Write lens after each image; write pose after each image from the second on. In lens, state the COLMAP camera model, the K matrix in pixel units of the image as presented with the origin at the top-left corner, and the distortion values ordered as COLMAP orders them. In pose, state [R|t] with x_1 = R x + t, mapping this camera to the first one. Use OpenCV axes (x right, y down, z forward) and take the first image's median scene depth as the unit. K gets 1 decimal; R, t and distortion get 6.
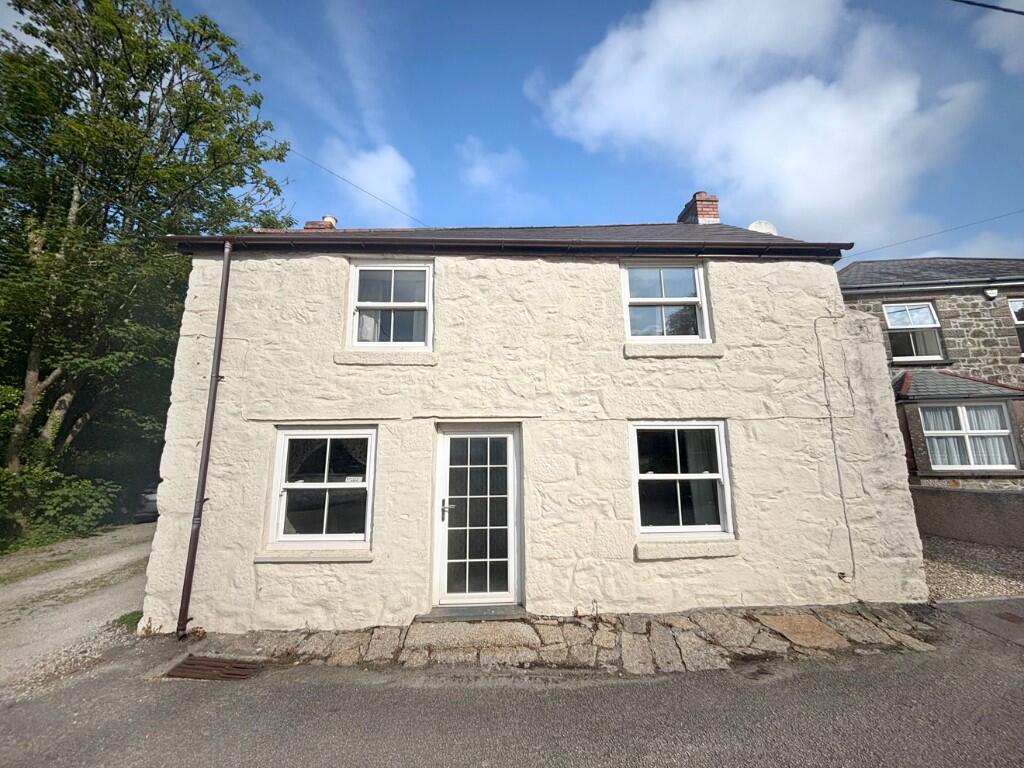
lens RADIAL K [[419.5, 0, 505.4], [0, 419.5, 381.5], [0, 0, 1]] dist [0.000619, 0.000833]
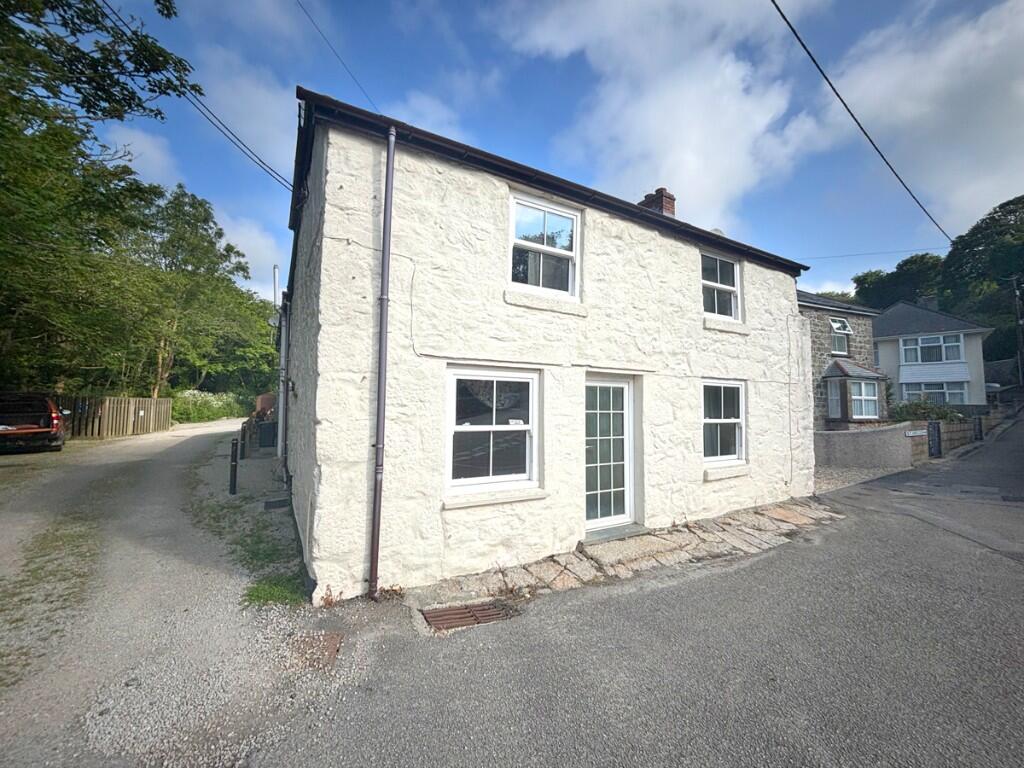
lens RADIAL K [[419.5, 0, 512.6], [0, 419.5, 383.4], [0, 0, 1]] dist [0.000619, 0.000833]
pose [[0.879641, 0.045675, 0.473440, -0.837506], [-0.105015, 0.989465, 0.099658, 0.042563], [-0.463900, -0.137381, 0.875170, 0.144735]]
